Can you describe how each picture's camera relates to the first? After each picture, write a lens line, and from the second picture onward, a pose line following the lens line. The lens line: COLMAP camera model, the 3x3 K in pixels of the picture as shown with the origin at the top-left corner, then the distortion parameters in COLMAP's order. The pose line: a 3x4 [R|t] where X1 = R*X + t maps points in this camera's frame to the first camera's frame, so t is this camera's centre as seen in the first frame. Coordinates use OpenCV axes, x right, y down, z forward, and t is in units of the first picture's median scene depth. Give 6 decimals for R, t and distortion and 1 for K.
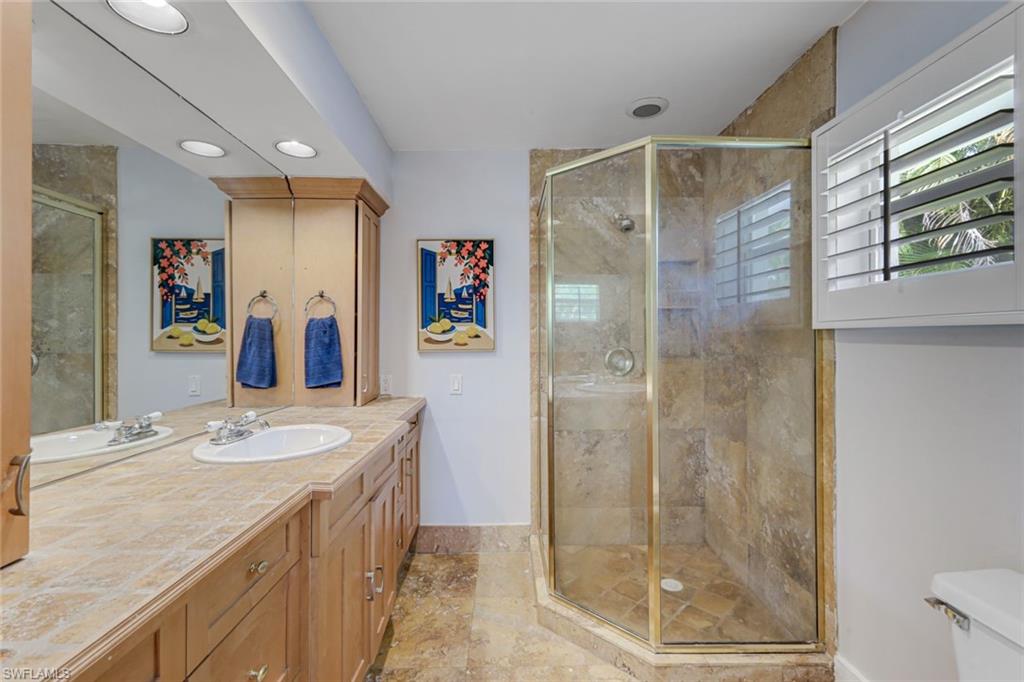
lens RADIAL K [[449.2, 0, 510.9], [0, 449.2, 337.1], [0, 0, 1]] dist [0.004801, 0.000048]
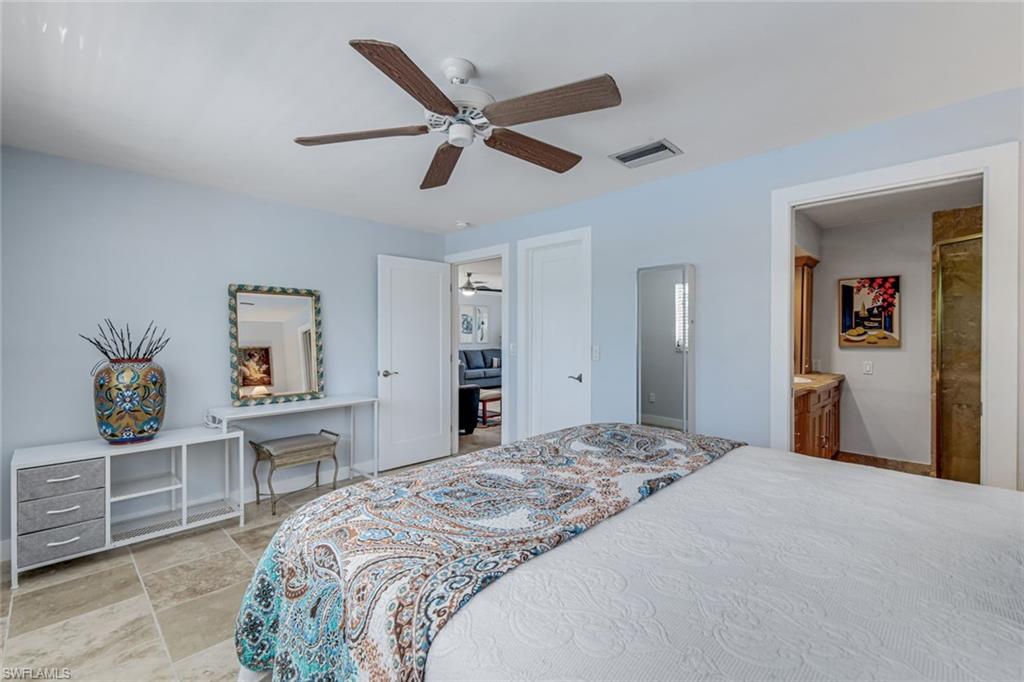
lens RADIAL K [[452.5, 0, 513.1], [0, 452.5, 333.1], [0, 0, 1]] dist [0.005883, 0.000802]
pose [[0.709541, 0.007712, -0.704622, 0.122442], [-0.004991, 0.999970, 0.005919, -0.021588], [0.704646, -0.000683, 0.709558, -1.055520]]
